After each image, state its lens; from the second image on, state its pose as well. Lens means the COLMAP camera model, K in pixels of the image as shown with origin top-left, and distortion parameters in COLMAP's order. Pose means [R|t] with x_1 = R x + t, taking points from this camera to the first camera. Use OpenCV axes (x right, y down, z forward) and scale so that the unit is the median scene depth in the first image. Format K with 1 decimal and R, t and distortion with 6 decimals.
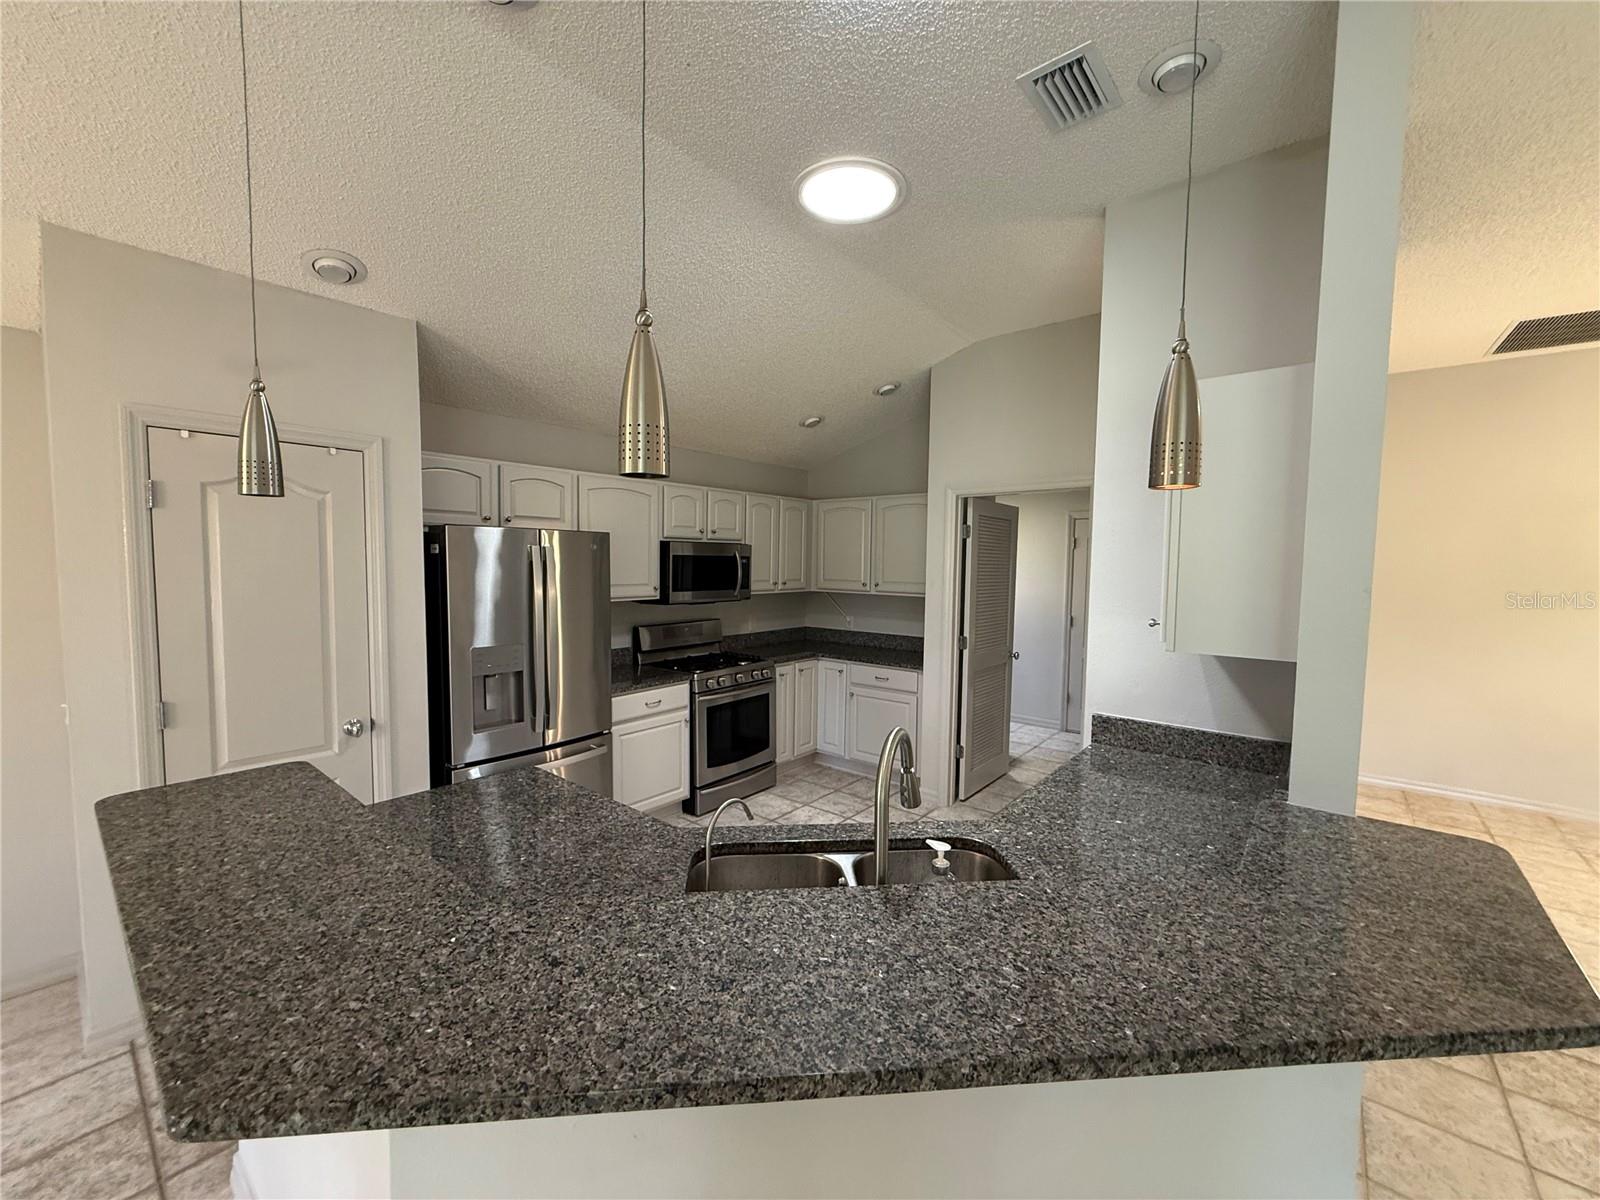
lens RADIAL K [[635.1, 0, 796.1], [0, 635.1, 597.1], [0, 0, 1]] dist [0.000065, -0.000158]
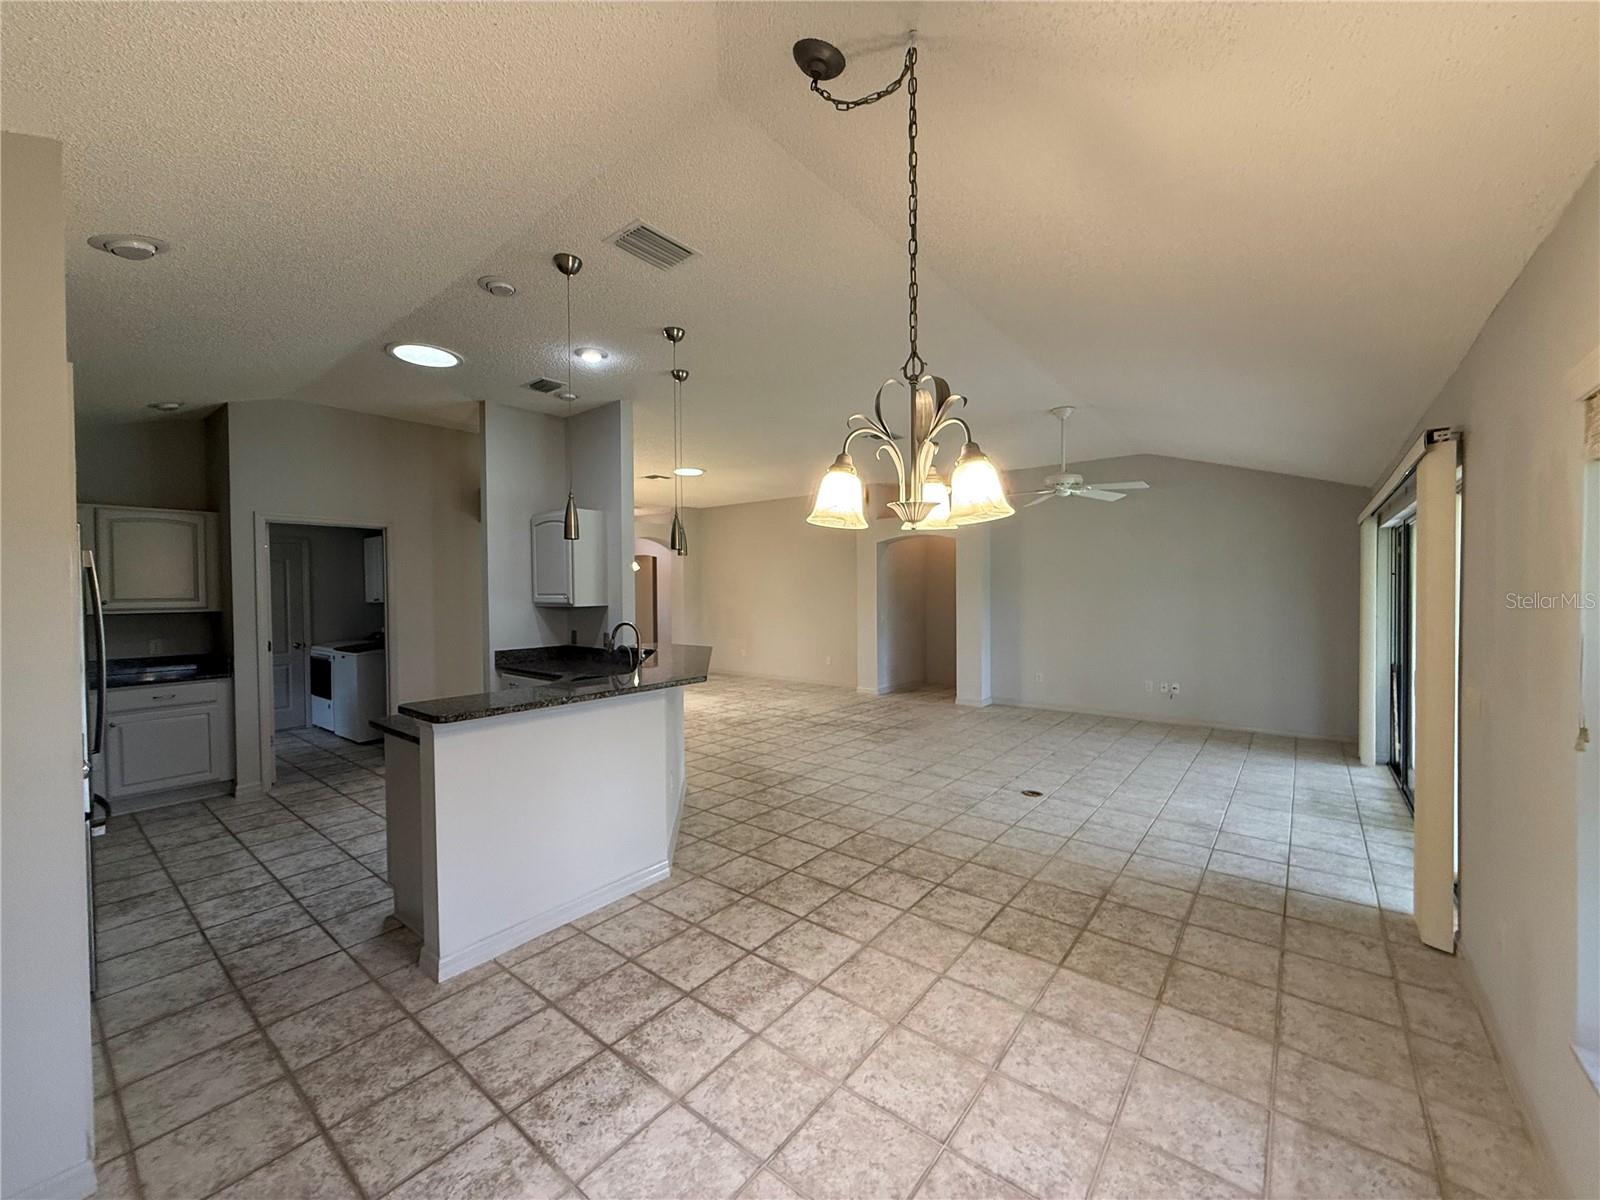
lens RADIAL K [[635.7, 0, 796.8], [0, 635.7, 600.6], [0, 0, 1]] dist [0.000274, 0.000076]
pose [[-0.022051, -0.029720, 0.999315, -0.949535], [0.067317, 0.997245, 0.031144, 0.017651], [-0.997488, 0.067958, -0.019989, 0.053952]]
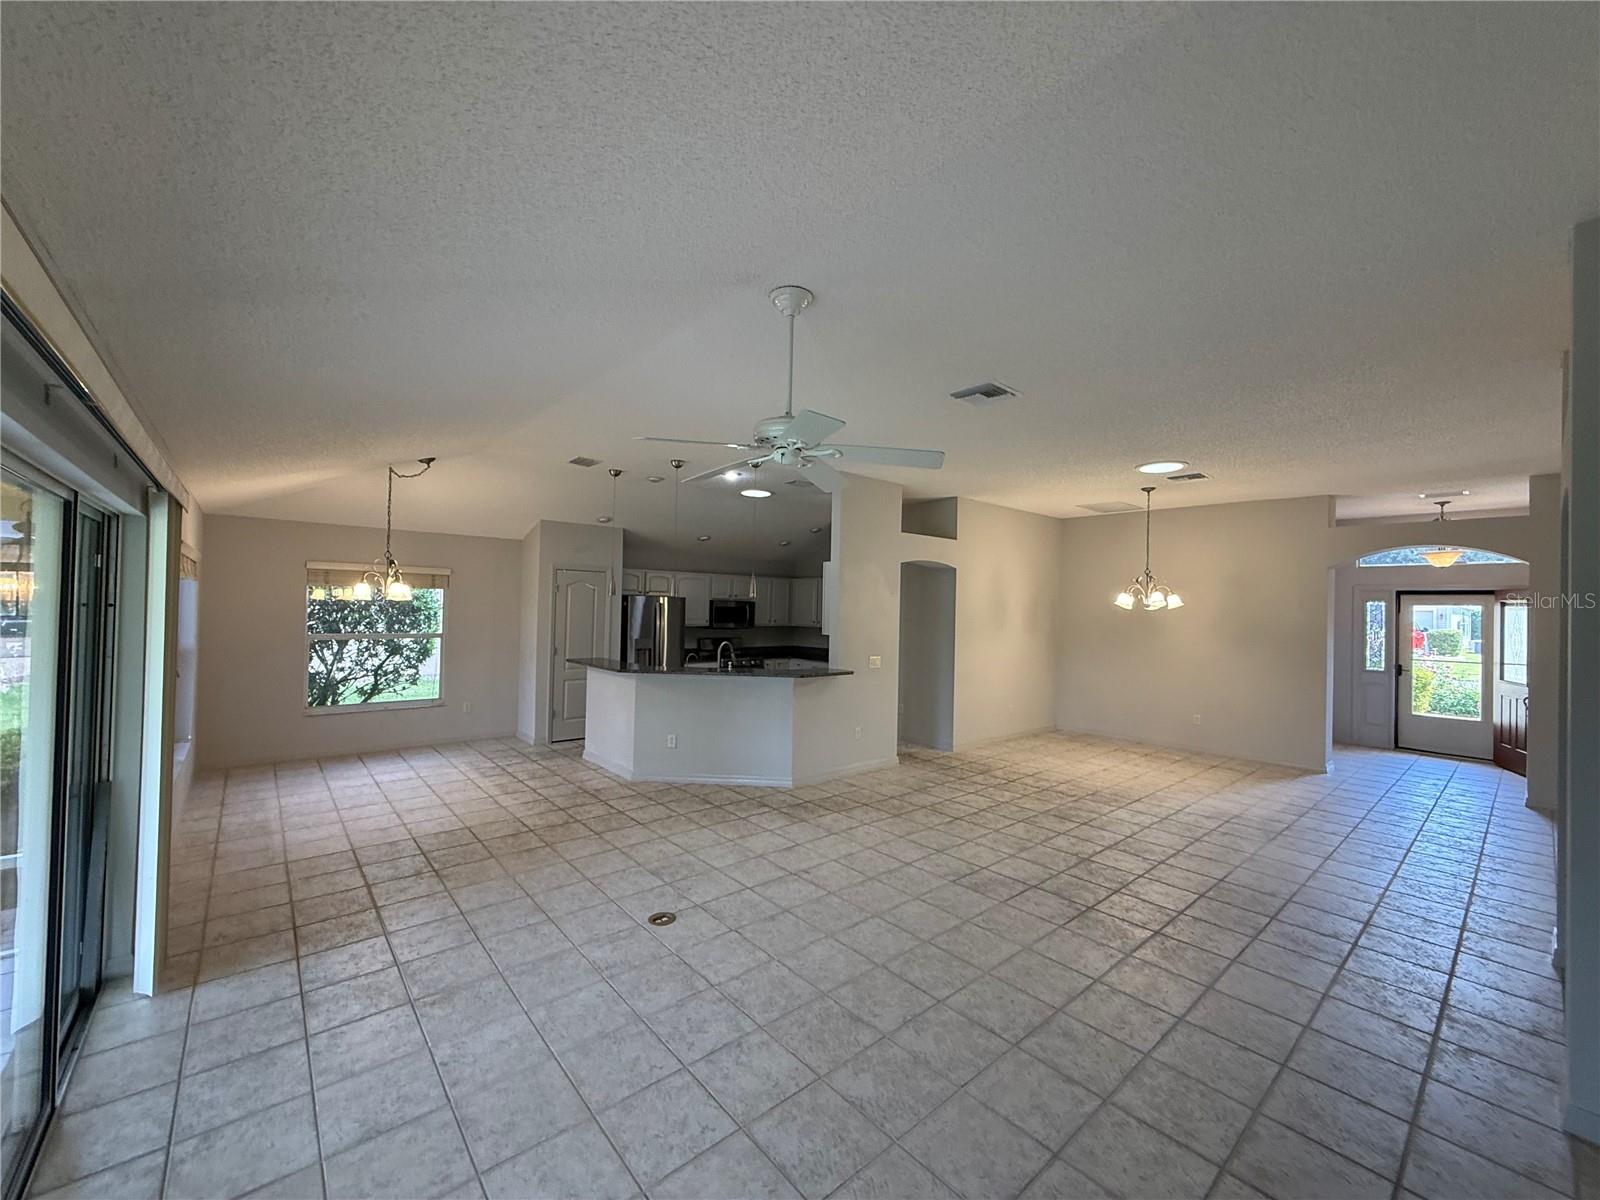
lens RADIAL K [[635.7, 0, 796.8], [0, 635.7, 600.6], [0, 0, 1]] dist [0.000274, 0.000076]
pose [[0.986076, 0.007924, -0.166104, 0.466268], [-0.020293, 0.997133, -0.072901, 0.071361], [0.165050, 0.075257, 0.983410, -1.170810]]
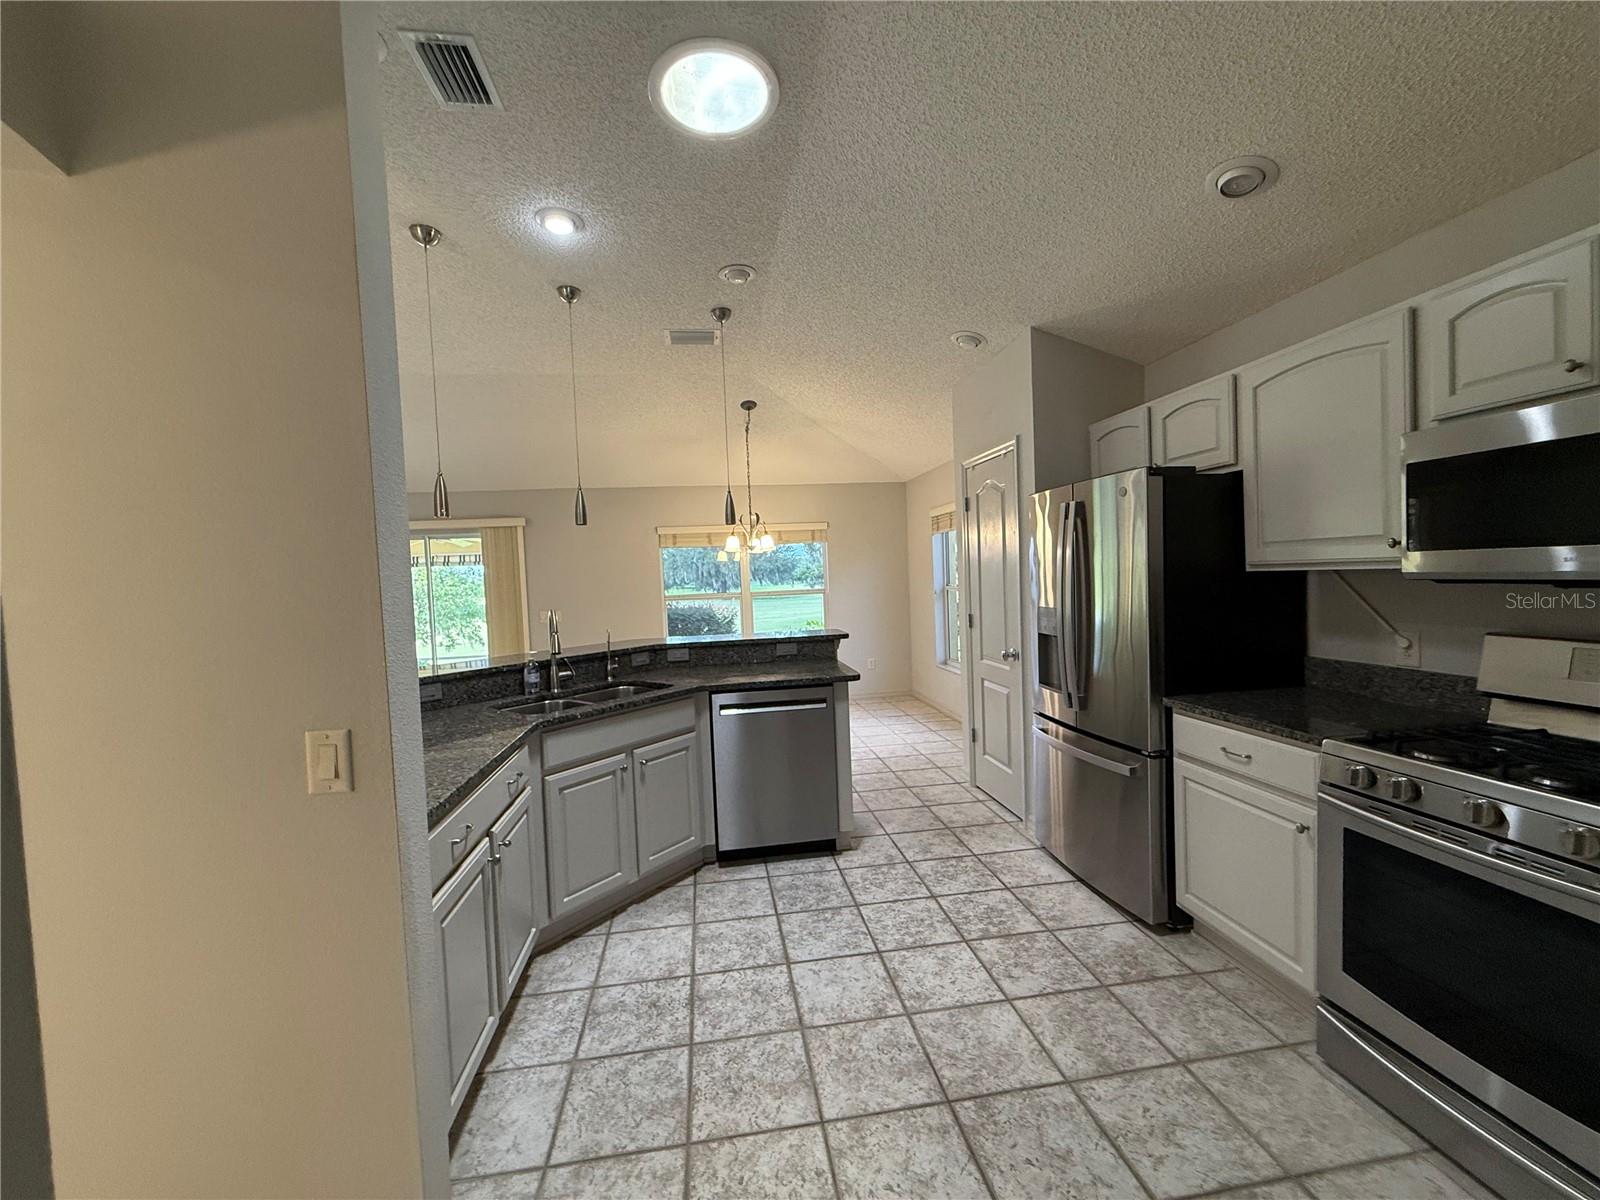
lens RADIAL K [[635.7, 0, 796.8], [0, 635.7, 600.6], [0, 0, 1]] dist [0.000274, 0.000076]
pose [[-0.665782, 0.043973, -0.744850, 0.395908], [-0.011705, 0.997524, 0.069353, 0.000016], [0.746055, 0.054892, -0.663618, 0.980447]]
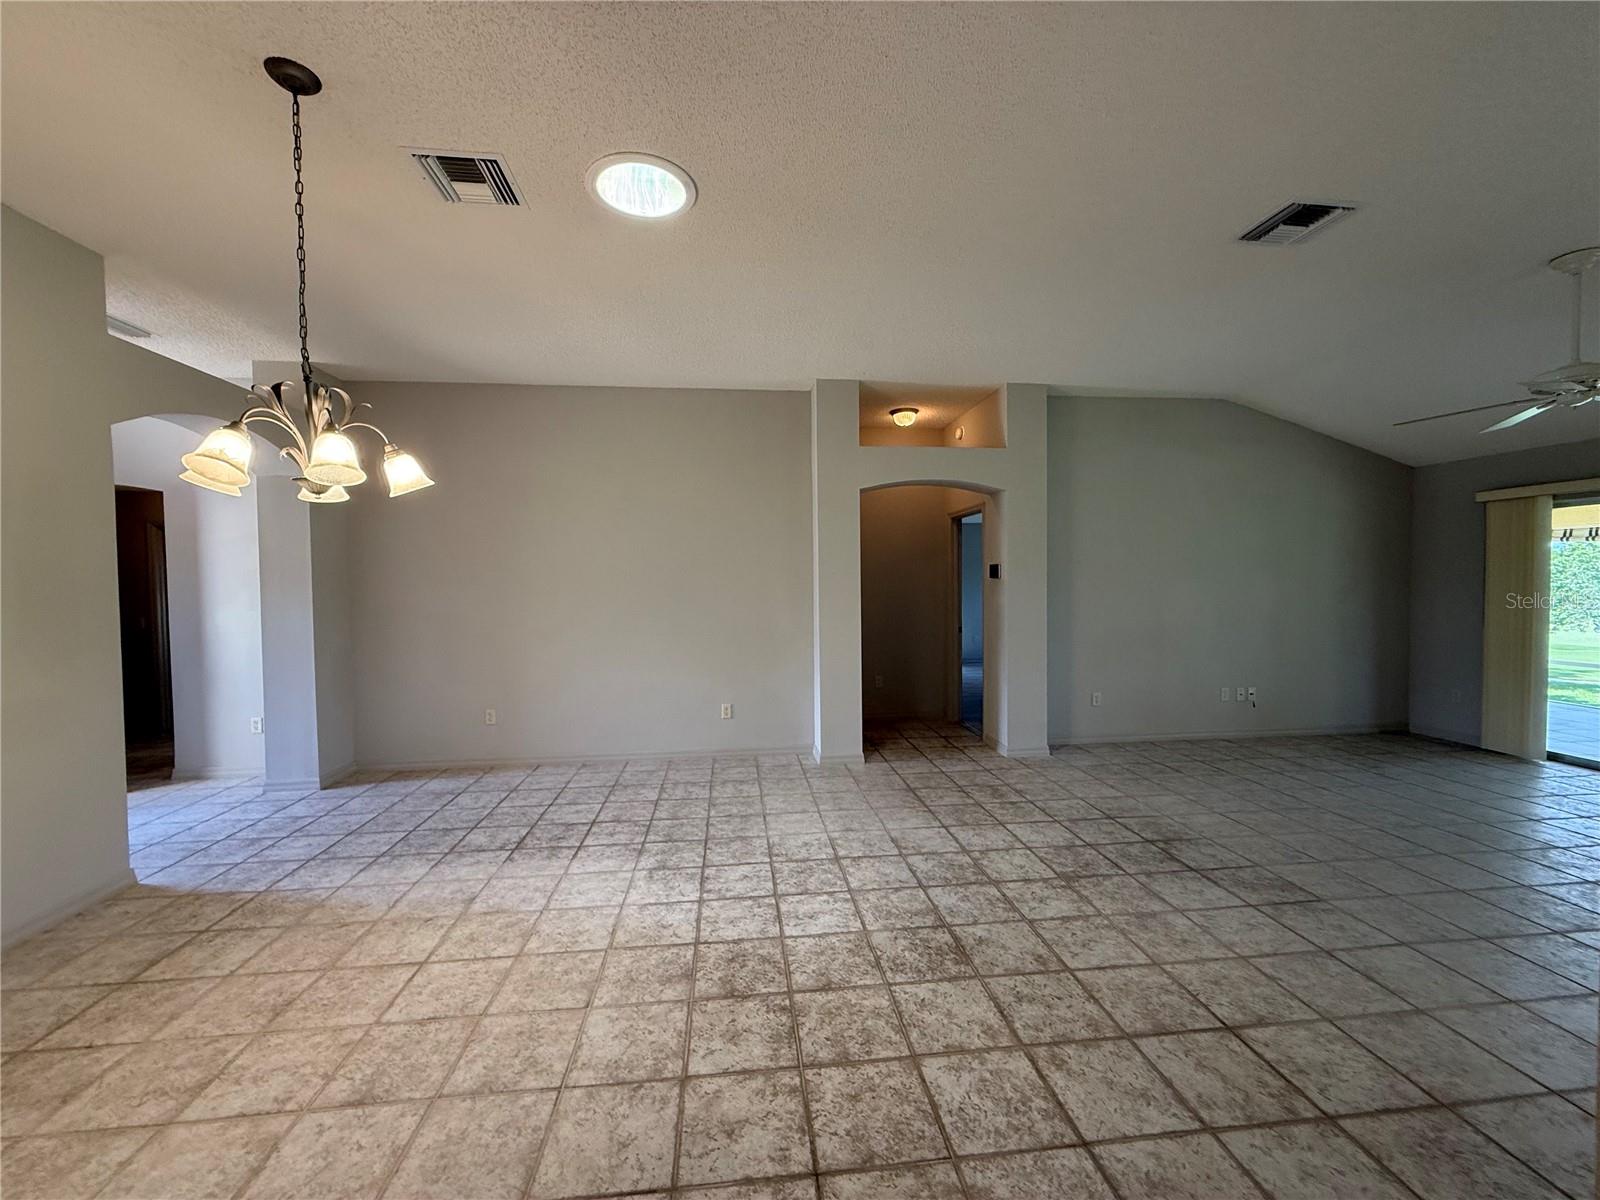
lens RADIAL K [[635.7, 0, 796.8], [0, 635.7, 600.6], [0, 0, 1]] dist [0.000274, 0.000076]
pose [[-0.717497, -0.025132, 0.696108, 0.478757], [0.045069, 0.995580, 0.082399, 0.010777], [-0.695102, 0.090494, -0.713192, 0.689541]]
